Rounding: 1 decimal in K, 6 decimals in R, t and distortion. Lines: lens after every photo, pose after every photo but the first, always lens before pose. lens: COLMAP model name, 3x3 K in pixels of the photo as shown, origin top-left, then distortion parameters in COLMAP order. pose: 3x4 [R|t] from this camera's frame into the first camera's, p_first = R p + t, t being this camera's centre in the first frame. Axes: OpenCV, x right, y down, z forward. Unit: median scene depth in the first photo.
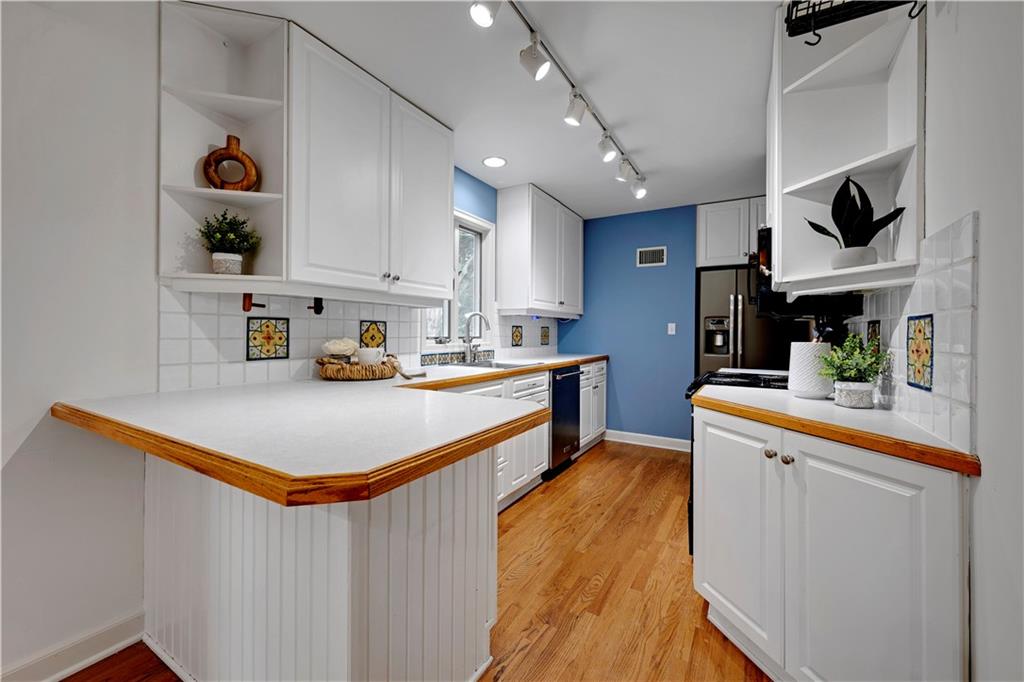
lens RADIAL K [[408.0, 0, 507.5], [0, 408.0, 331.6], [0, 0, 1]] dist [0.002485, 0.000427]
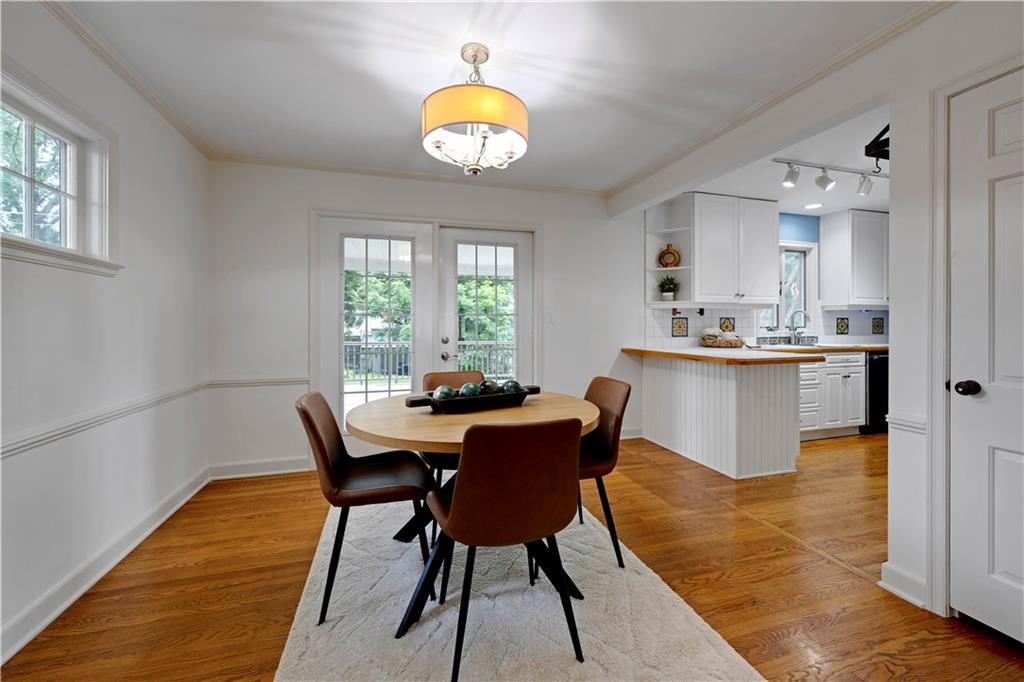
lens RADIAL K [[408.0, 0, 513.1], [0, 408.0, 325.4], [0, 0, 1]] dist [0.002485, 0.000427]
pose [[0.741723, -0.006406, -0.670675, 0.148534], [0.009132, 0.999958, 0.000548, -0.001880], [0.670644, -0.006531, 0.741751, -0.797911]]
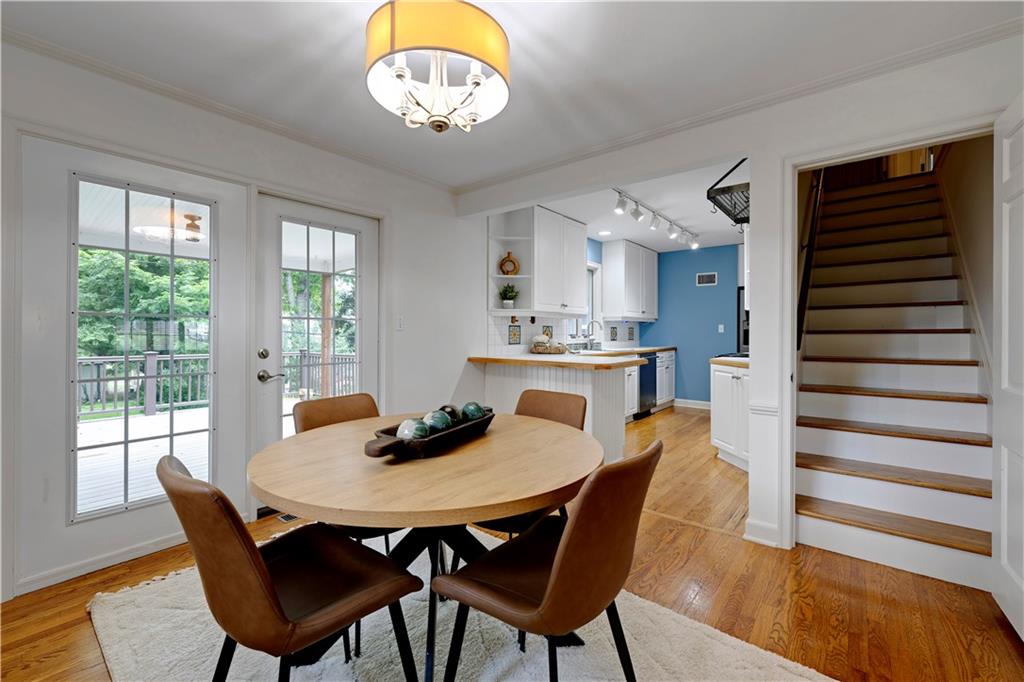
lens RADIAL K [[424.3, 0, 507.0], [0, 424.3, 332.8], [0, 0, 1]] dist [0.002378, 0.000121]
pose [[0.988123, -0.004573, -0.153599, -0.166473], [0.005395, 0.999973, 0.004930, -0.004138], [0.153572, -0.005700, 0.988121, -0.839771]]
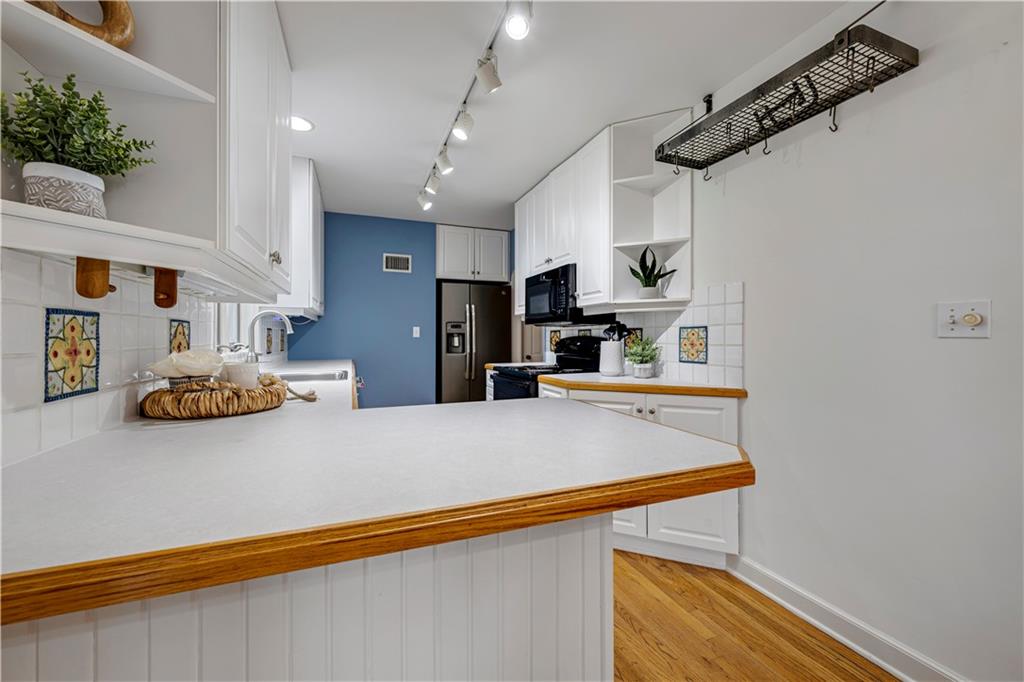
lens RADIAL K [[408.0, 0, 509.5], [0, 408.0, 336.0], [0, 0, 1]] dist [0.002485, 0.000427]
pose [[0.614489, -0.007134, 0.788893, -0.408910], [0.002934, 0.999973, 0.006757, -0.003568], [-0.788920, -0.001837, 0.614493, 0.177586]]
